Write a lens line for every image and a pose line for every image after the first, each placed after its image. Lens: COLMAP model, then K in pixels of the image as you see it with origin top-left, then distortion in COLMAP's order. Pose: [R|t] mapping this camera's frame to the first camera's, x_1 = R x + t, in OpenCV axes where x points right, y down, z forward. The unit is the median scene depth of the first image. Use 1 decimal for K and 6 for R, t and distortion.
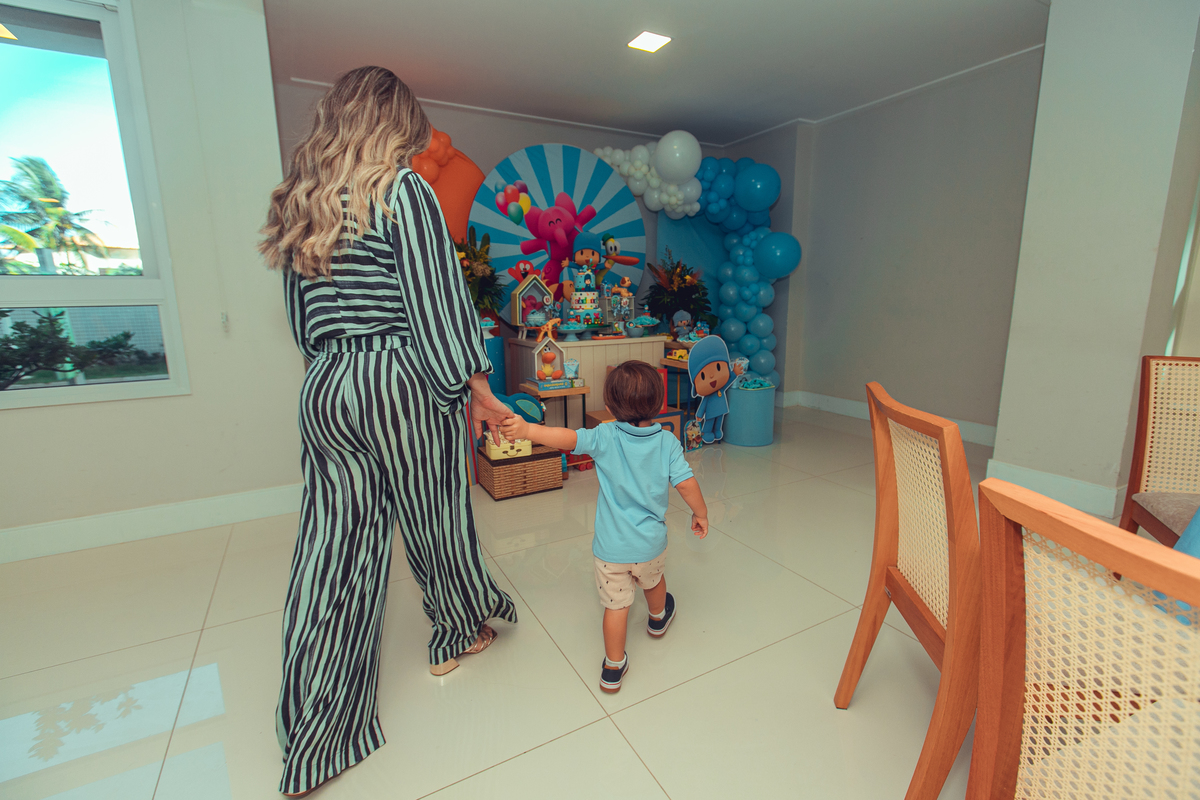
lens RADIAL K [[532.2, 0, 596.3], [0, 532.2, 396.0], [0, 0, 1]] dist [-0.001836, 0.001134]
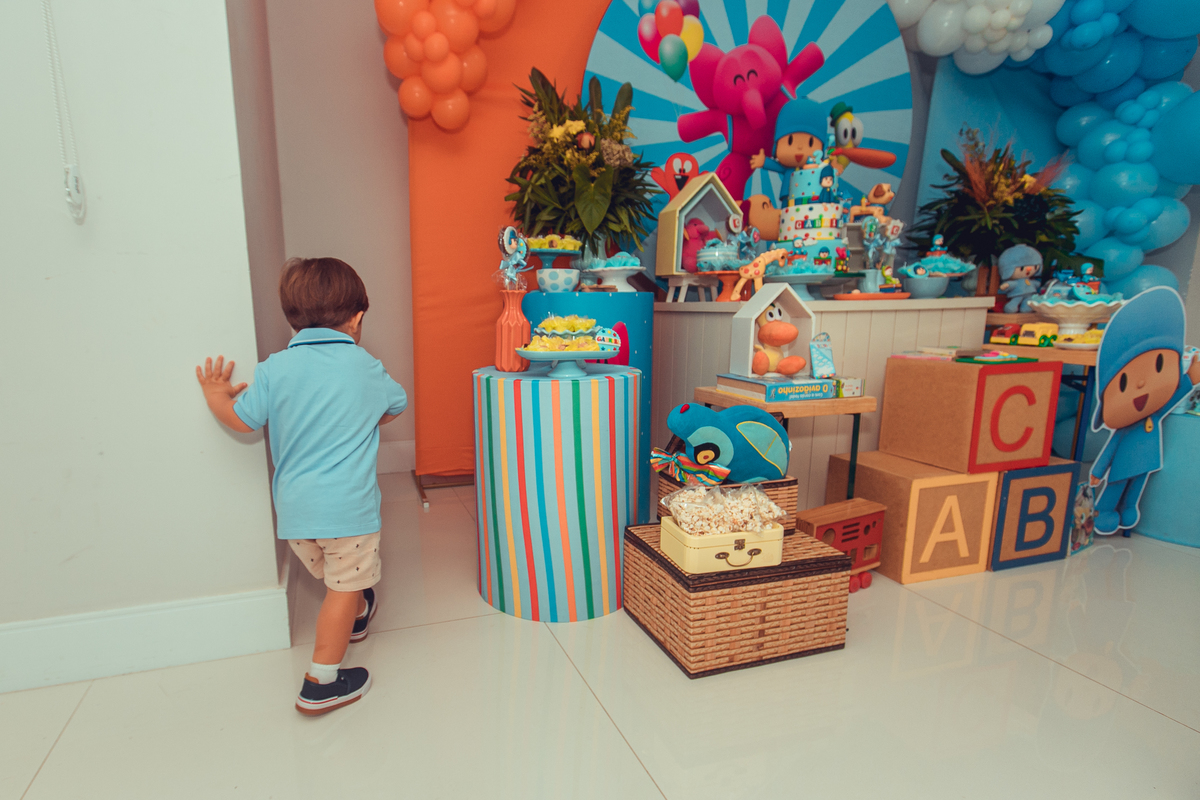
lens RADIAL K [[623.9, 0, 514.5], [0, 623.9, 421.9], [0, 0, 1]] dist [0.002825, -0.002753]
pose [[0.978223, 0.039332, -0.203795, -0.161278], [-0.037600, 0.999216, 0.012368, 0.006061], [0.204122, -0.004436, 0.978935, 0.369069]]
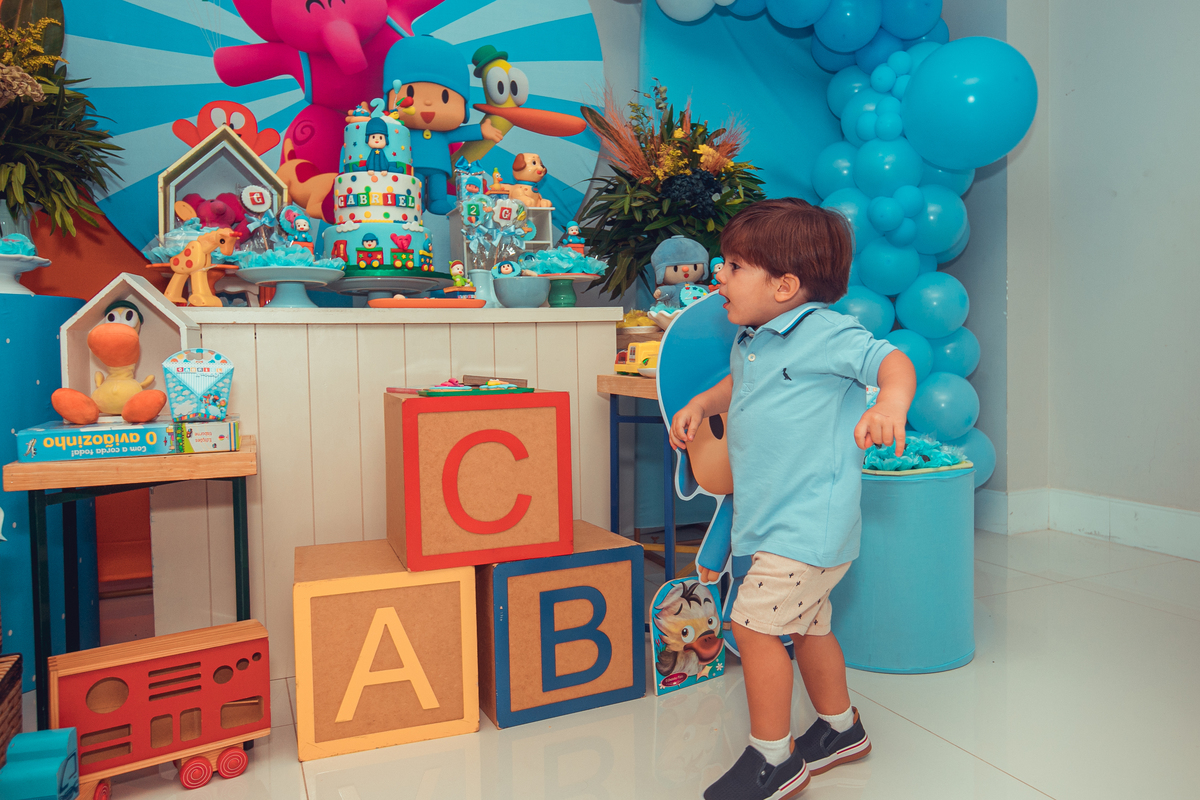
lens RADIAL K [[882.0, 0, 642.1], [0, 882.0, 383.6], [0, 0, 1]] dist [-0.032932, 0.059920]
pose [[0.998232, -0.000293, -0.059438, 0.171312], [-0.008075, 0.990048, -0.140499, 0.007570], [0.058887, 0.140730, 0.988295, 0.472441]]
